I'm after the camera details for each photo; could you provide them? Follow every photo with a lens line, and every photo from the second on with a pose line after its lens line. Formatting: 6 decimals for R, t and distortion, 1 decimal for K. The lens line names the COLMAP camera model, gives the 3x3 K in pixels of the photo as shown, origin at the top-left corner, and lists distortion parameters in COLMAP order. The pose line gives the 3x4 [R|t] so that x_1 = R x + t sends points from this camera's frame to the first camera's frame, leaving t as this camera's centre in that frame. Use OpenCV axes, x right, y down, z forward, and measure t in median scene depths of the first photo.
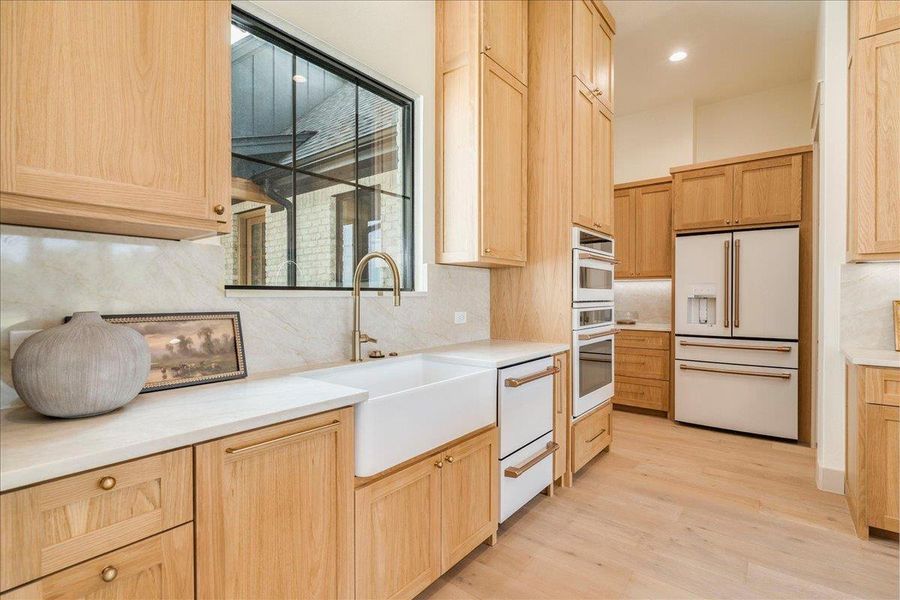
lens RADIAL K [[420.2, 0, 452.6], [0, 420.2, 299.1], [0, 0, 1]] dist [-0.000869, 0.000043]
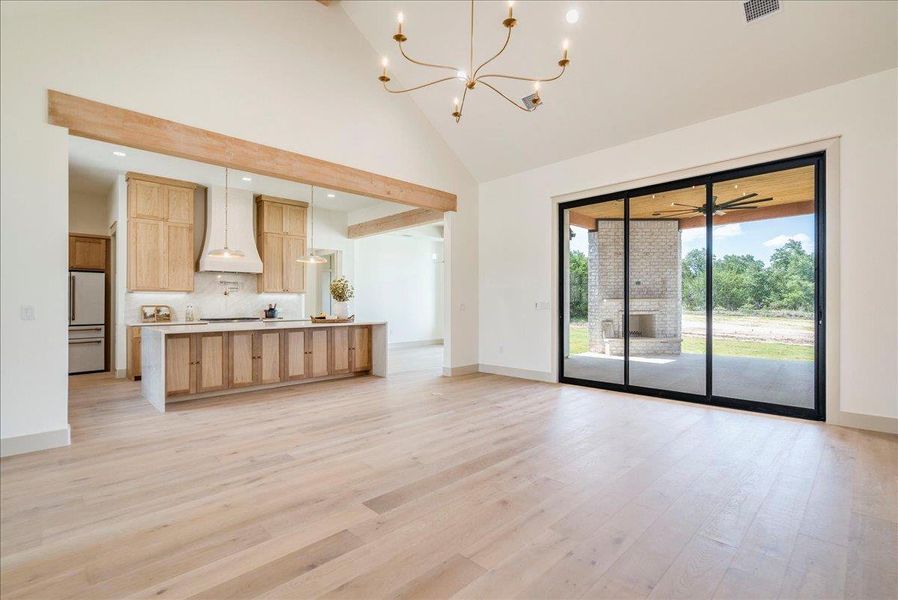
lens RADIAL K [[412.1, 0, 452.3], [0, 412.1, 301.3], [0, 0, 1]] dist [-0.002262, -0.000269]
pose [[0.127500, 0.003349, 0.991833, -1.368742], [0.010785, 0.999930, -0.004763, 0.009290], [-0.991780, 0.011304, 0.127455, -1.366483]]
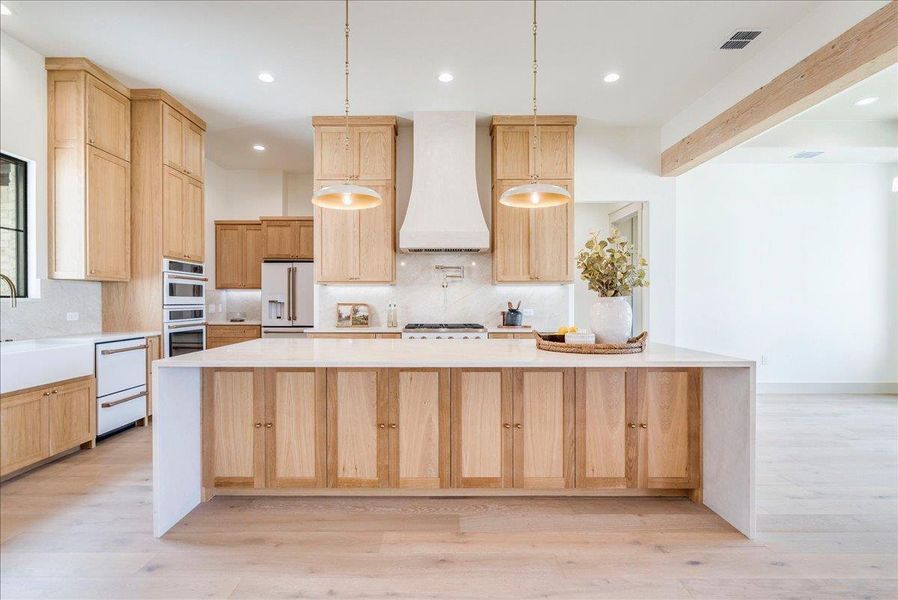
lens RADIAL K [[437.0, 0, 430.4], [0, 437.0, 302.7], [0, 0, 1]] dist [-0.003856, 0.010523]
pose [[0.794334, -0.002430, 0.607477, 0.082203], [0.004086, 0.999991, -0.001343, 0.004620], [-0.607468, 0.003549, 0.794336, -0.934226]]
